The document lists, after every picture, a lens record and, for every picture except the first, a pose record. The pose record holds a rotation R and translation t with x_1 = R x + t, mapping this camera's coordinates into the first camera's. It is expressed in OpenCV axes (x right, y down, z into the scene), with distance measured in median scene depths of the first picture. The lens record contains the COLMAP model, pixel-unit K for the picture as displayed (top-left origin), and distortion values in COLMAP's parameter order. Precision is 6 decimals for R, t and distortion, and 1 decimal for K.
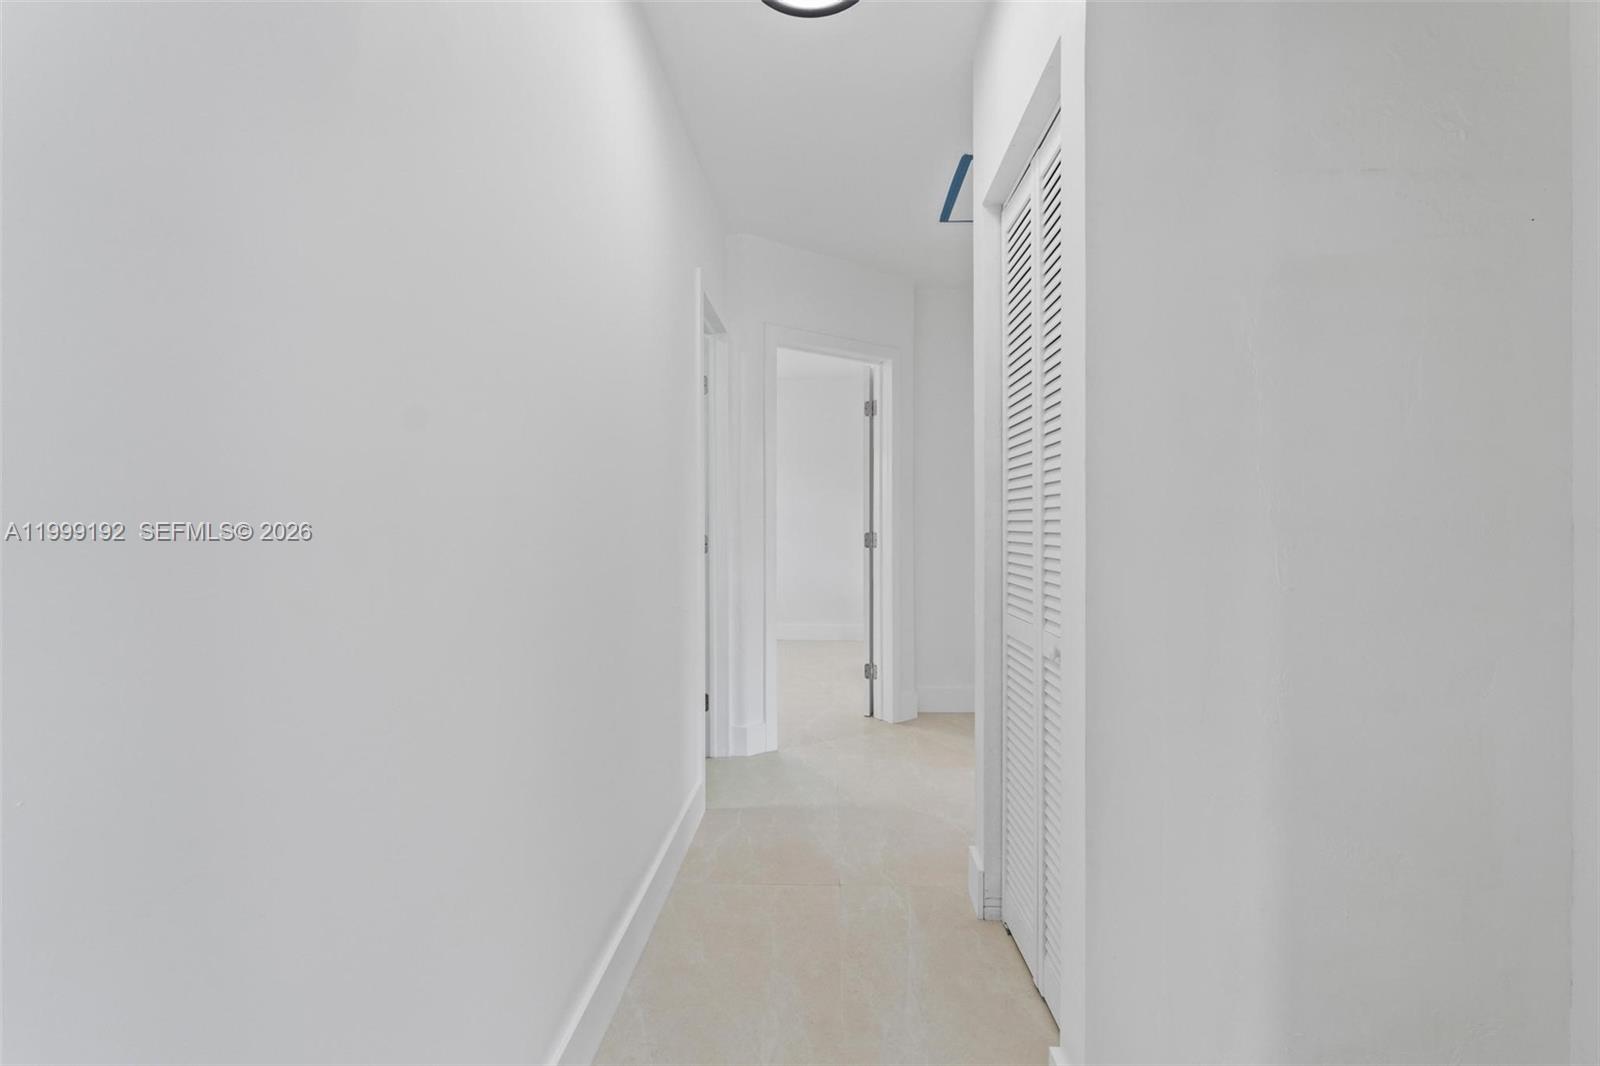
lens RADIAL K [[685.9, 0, 801.1], [0, 685.9, 533.2], [0, 0, 1]] dist [-0.006611, 0.000673]
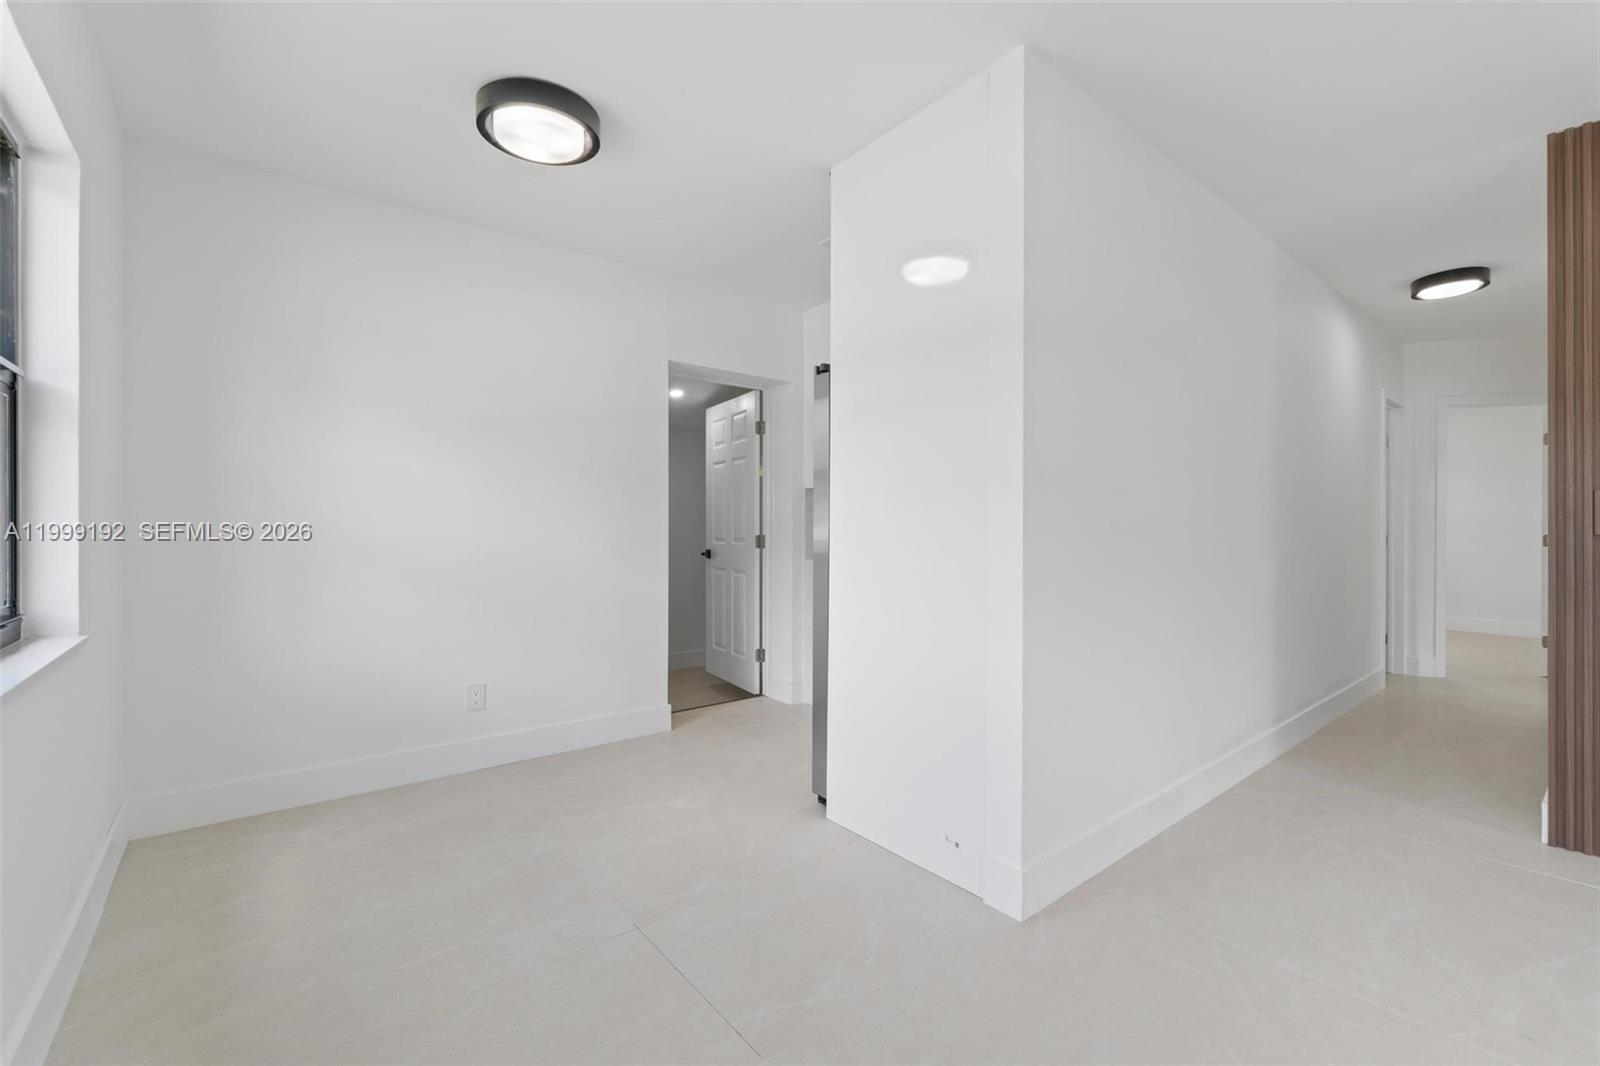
lens RADIAL K [[685.9, 0, 801.0], [0, 685.9, 522.2], [0, 0, 1]] dist [-0.006611, 0.000673]
pose [[0.667231, 0.008721, -0.744800, 0.138257], [-0.005047, 0.999961, 0.007187, -0.031451], [0.744834, -0.001037, 0.667249, -1.097500]]
